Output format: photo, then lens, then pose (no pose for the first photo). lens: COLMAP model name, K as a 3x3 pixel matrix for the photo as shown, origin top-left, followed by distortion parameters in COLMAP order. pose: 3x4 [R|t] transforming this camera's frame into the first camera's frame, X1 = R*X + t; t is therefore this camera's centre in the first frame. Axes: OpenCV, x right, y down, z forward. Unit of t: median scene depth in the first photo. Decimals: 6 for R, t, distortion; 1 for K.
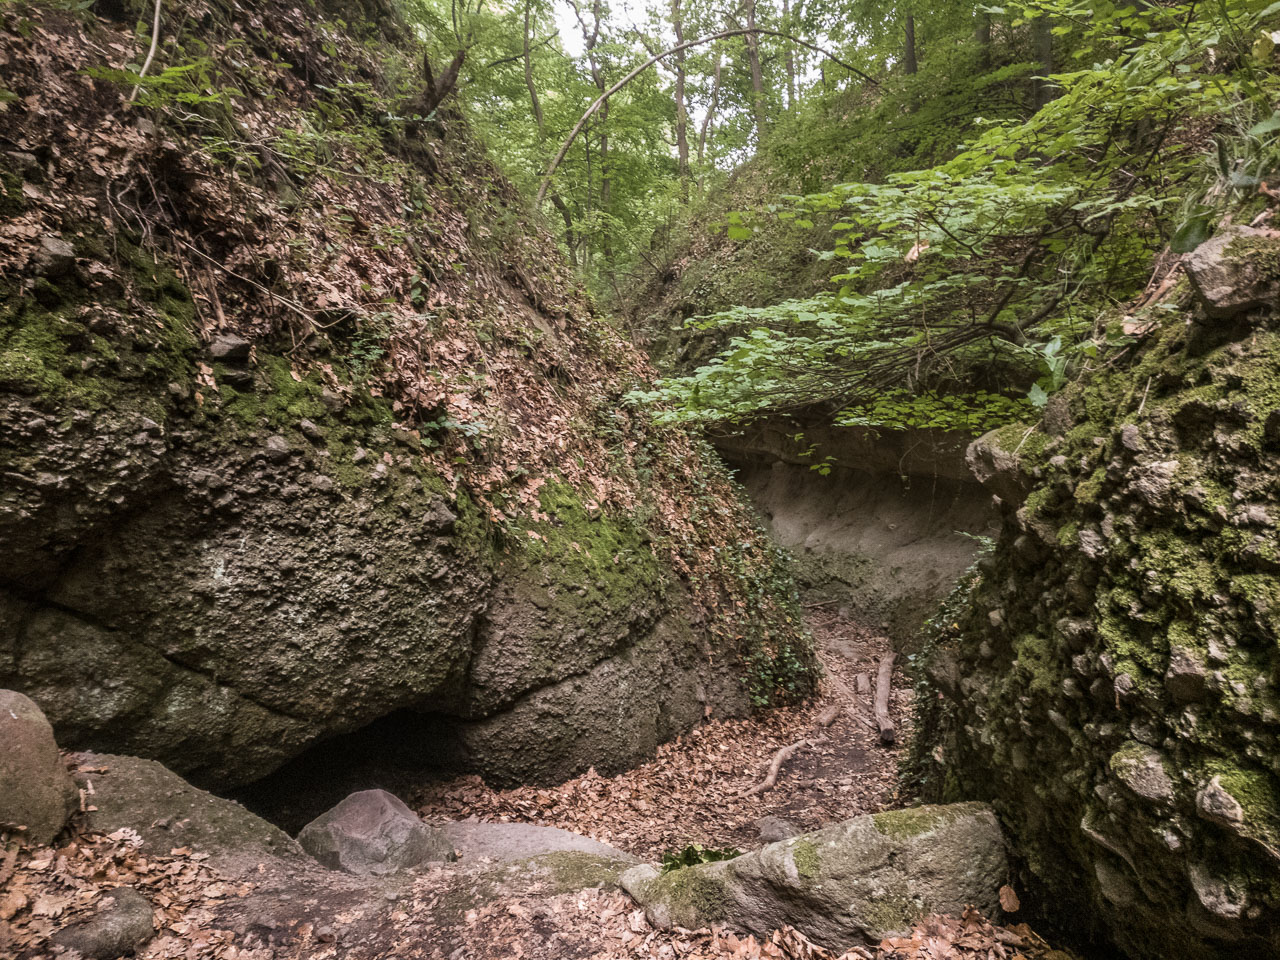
lens RADIAL K [[996.1, 0, 640.5], [0, 996.1, 478.5], [0, 0, 1]] dist [0.033241, -0.002715]
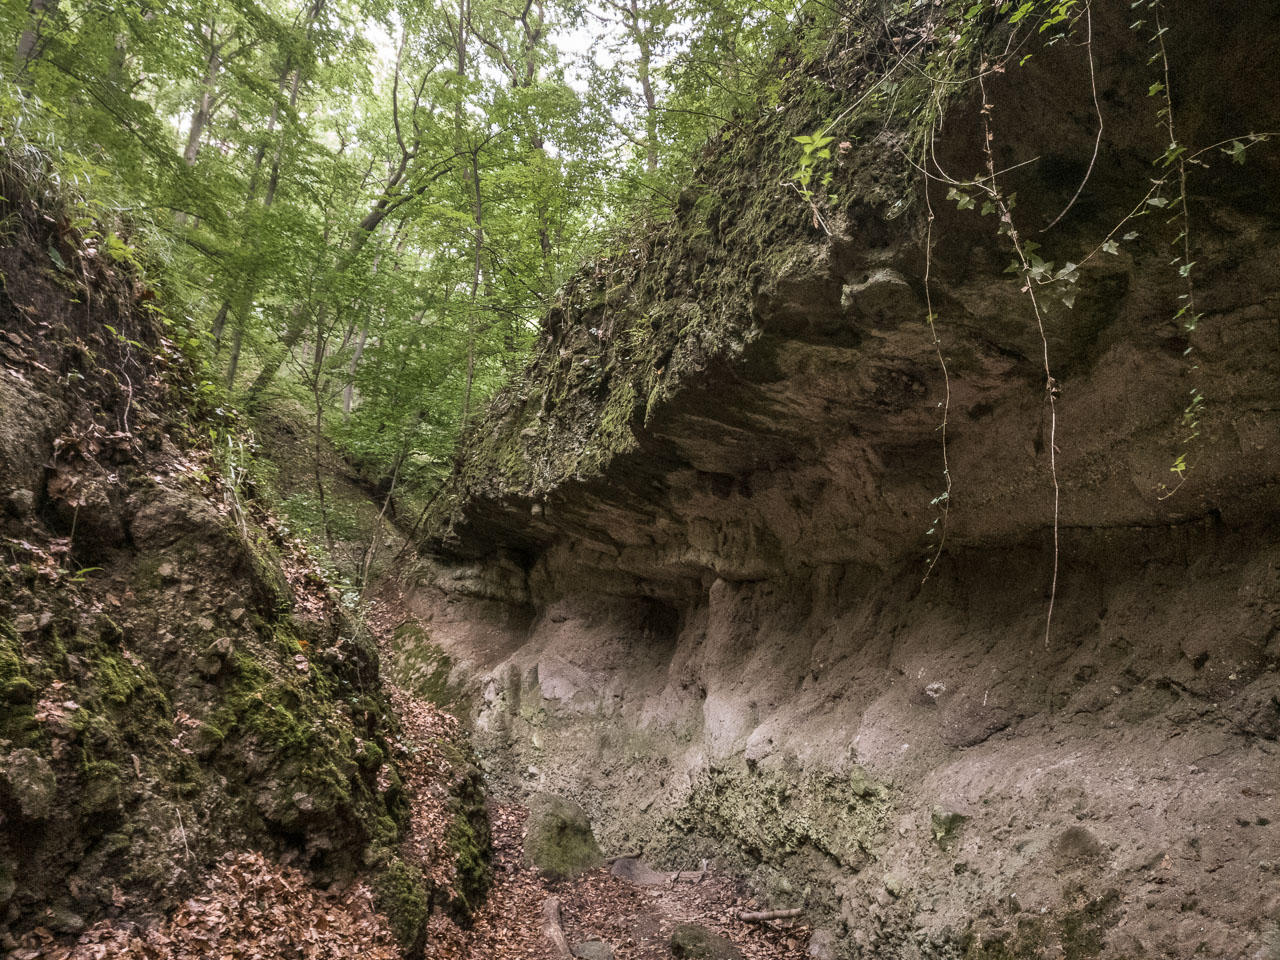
lens RADIAL K [[996.1, 0, 644.8], [0, 996.1, 481.7], [0, 0, 1]] dist [0.033241, -0.002715]
pose [[0.996047, -0.042446, -0.078035, 0.168443], [0.025035, 0.976980, -0.211859, 0.045356], [0.085231, 0.209068, 0.974180, 0.589561]]
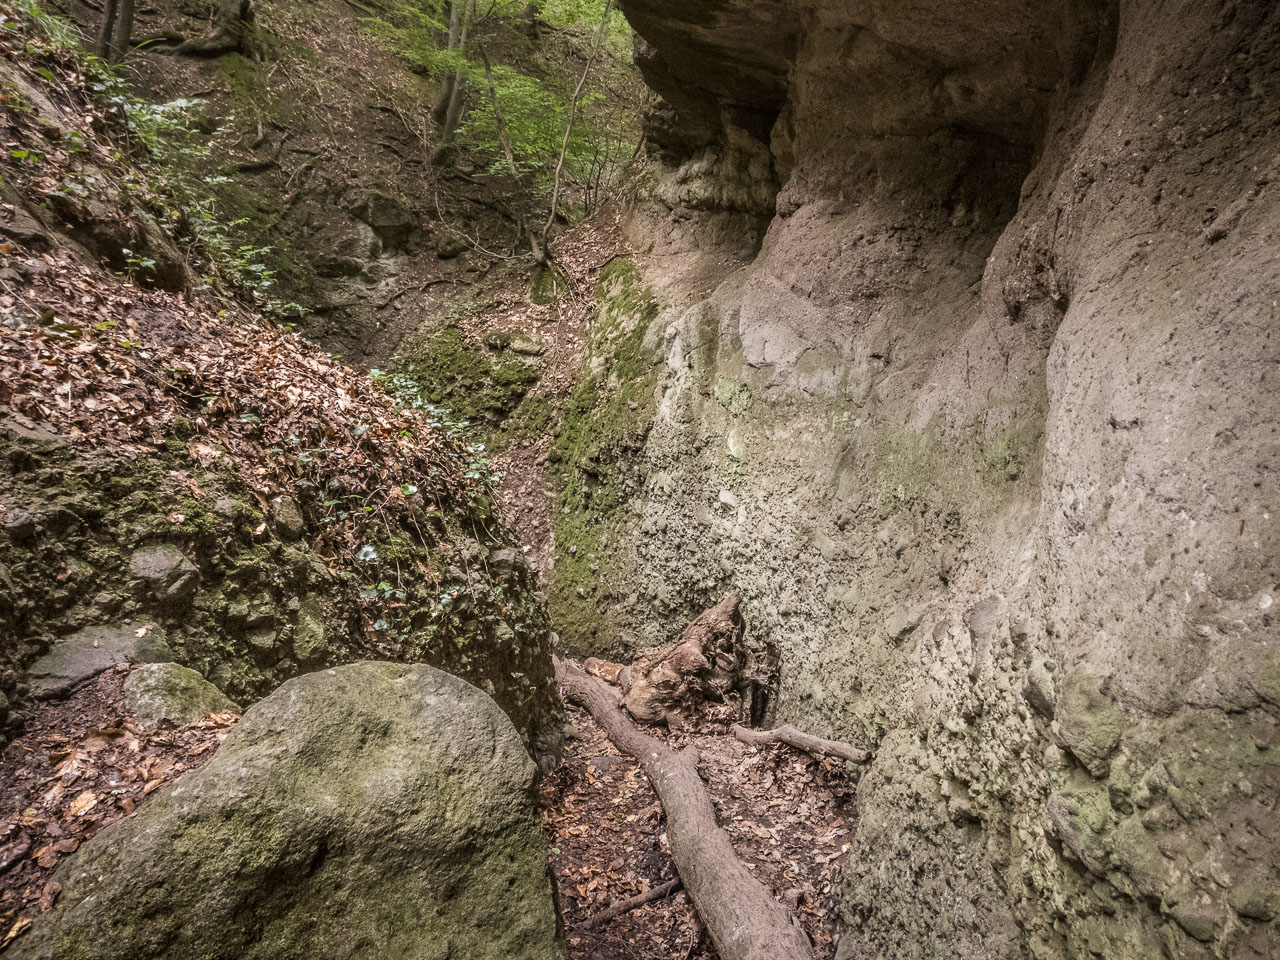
lens RADIAL K [[996.1, 0, 637.1], [0, 996.1, 471.4], [0, 0, 1]] dist [0.033241, -0.002715]
pose [[0.887798, 0.027430, -0.459414, 0.165375], [0.010682, 0.996725, 0.080154, 0.052599], [0.460108, -0.076069, 0.884598, 0.948099]]
